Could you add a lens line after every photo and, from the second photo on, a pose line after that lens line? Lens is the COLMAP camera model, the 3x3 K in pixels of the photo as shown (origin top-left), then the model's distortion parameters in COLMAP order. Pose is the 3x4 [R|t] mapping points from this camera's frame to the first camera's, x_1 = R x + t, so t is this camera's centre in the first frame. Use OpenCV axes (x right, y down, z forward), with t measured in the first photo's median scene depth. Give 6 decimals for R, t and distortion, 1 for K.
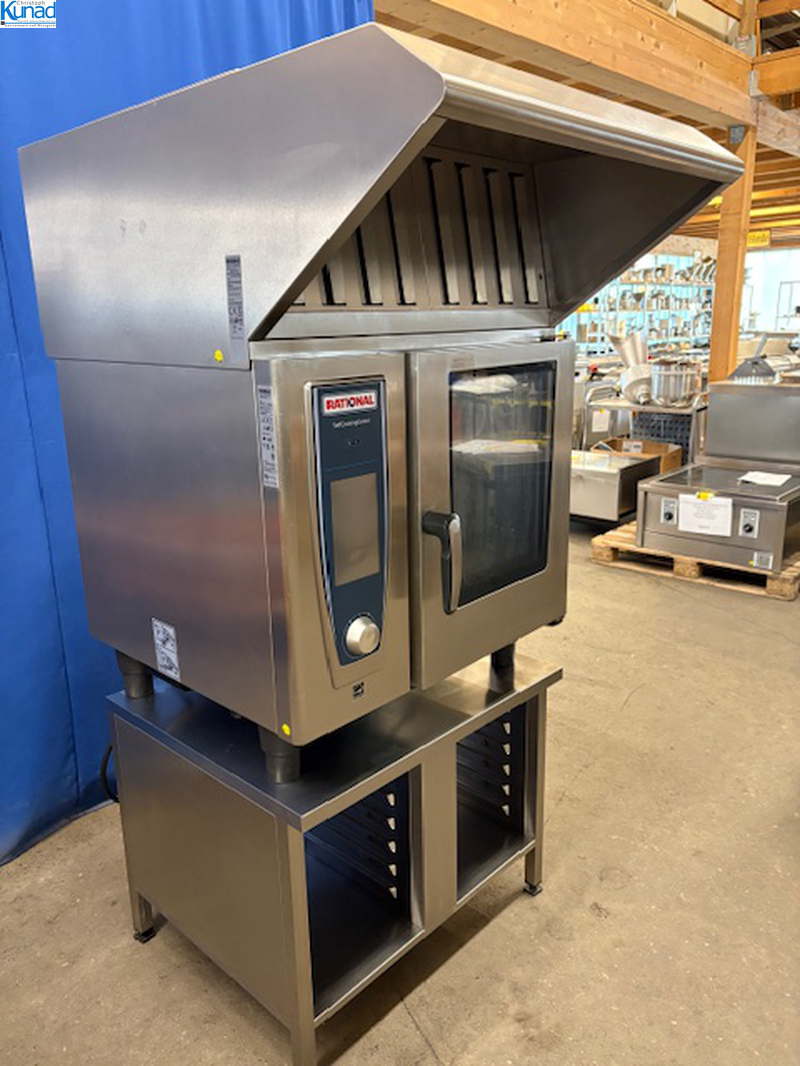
lens RADIAL K [[815.6, 0, 400.0], [0, 815.6, 533.0], [0, 0, 1]] dist [0.011438, 0.004373]
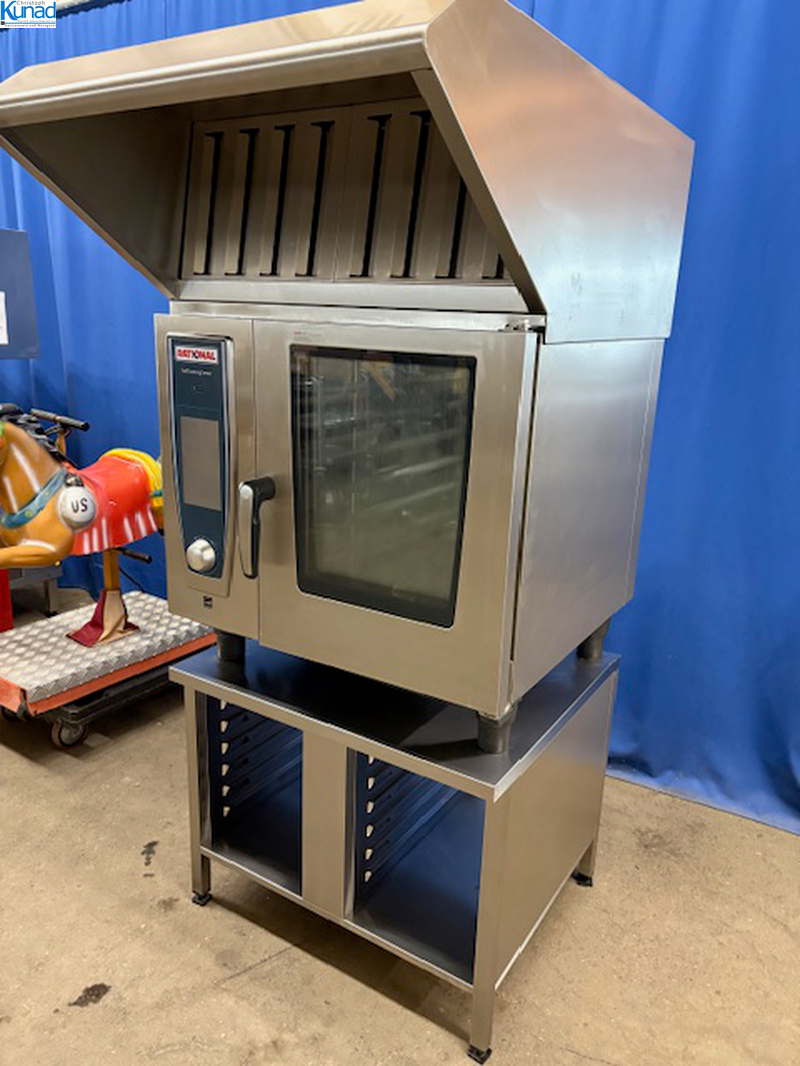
lens RADIAL K [[815.6, 0, 400.0], [0, 815.6, 533.0], [0, 0, 1]] dist [0.011438, 0.004373]
pose [[0.197532, 0.297777, -0.933975, 1.104032], [-0.291019, 0.927609, 0.234198, -0.263889], [0.936103, 0.225543, 0.269892, 0.941863]]
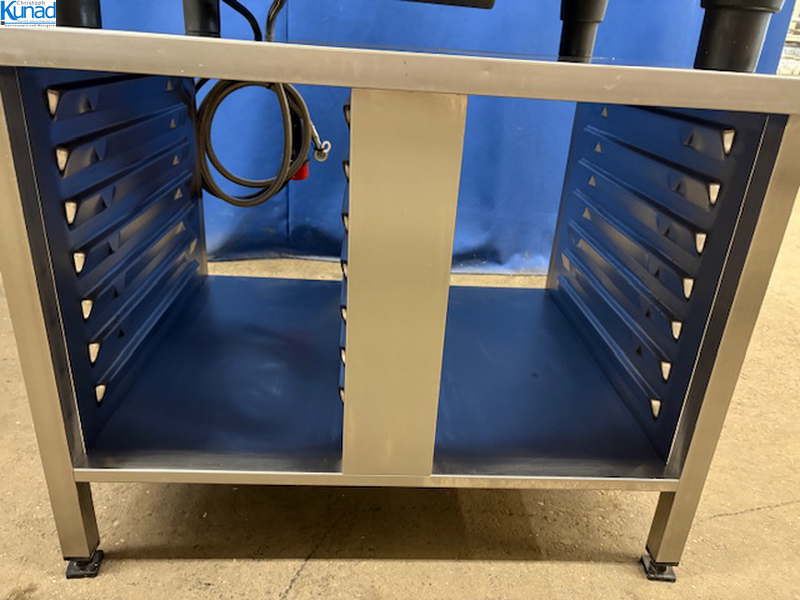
lens RADIAL K [[612.1, 0, 400.0], [0, 612.1, 300.0], [0, 0, 1]] dist [0.011438, 0.004373]
pose [[0.721474, 0.326415, -0.610678, 0.347705], [-0.246308, 0.945217, 0.214234, 0.356727], [0.647153, -0.004150, 0.762349, 0.907856]]
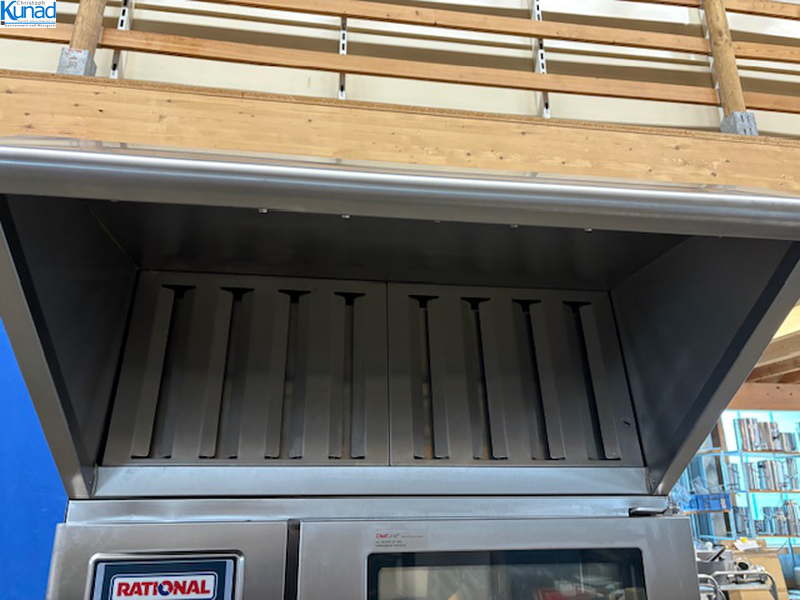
lens RADIAL K [[612.1, 0, 400.0], [0, 612.1, 300.0], [0, 0, 1]] dist [0.011438, 0.004373]
pose [[0.819598, -0.137006, -0.556318, 0.415893], [-0.169951, 0.869150, -0.464429, -0.152727], [0.547153, 0.475192, 0.689069, 0.573419]]
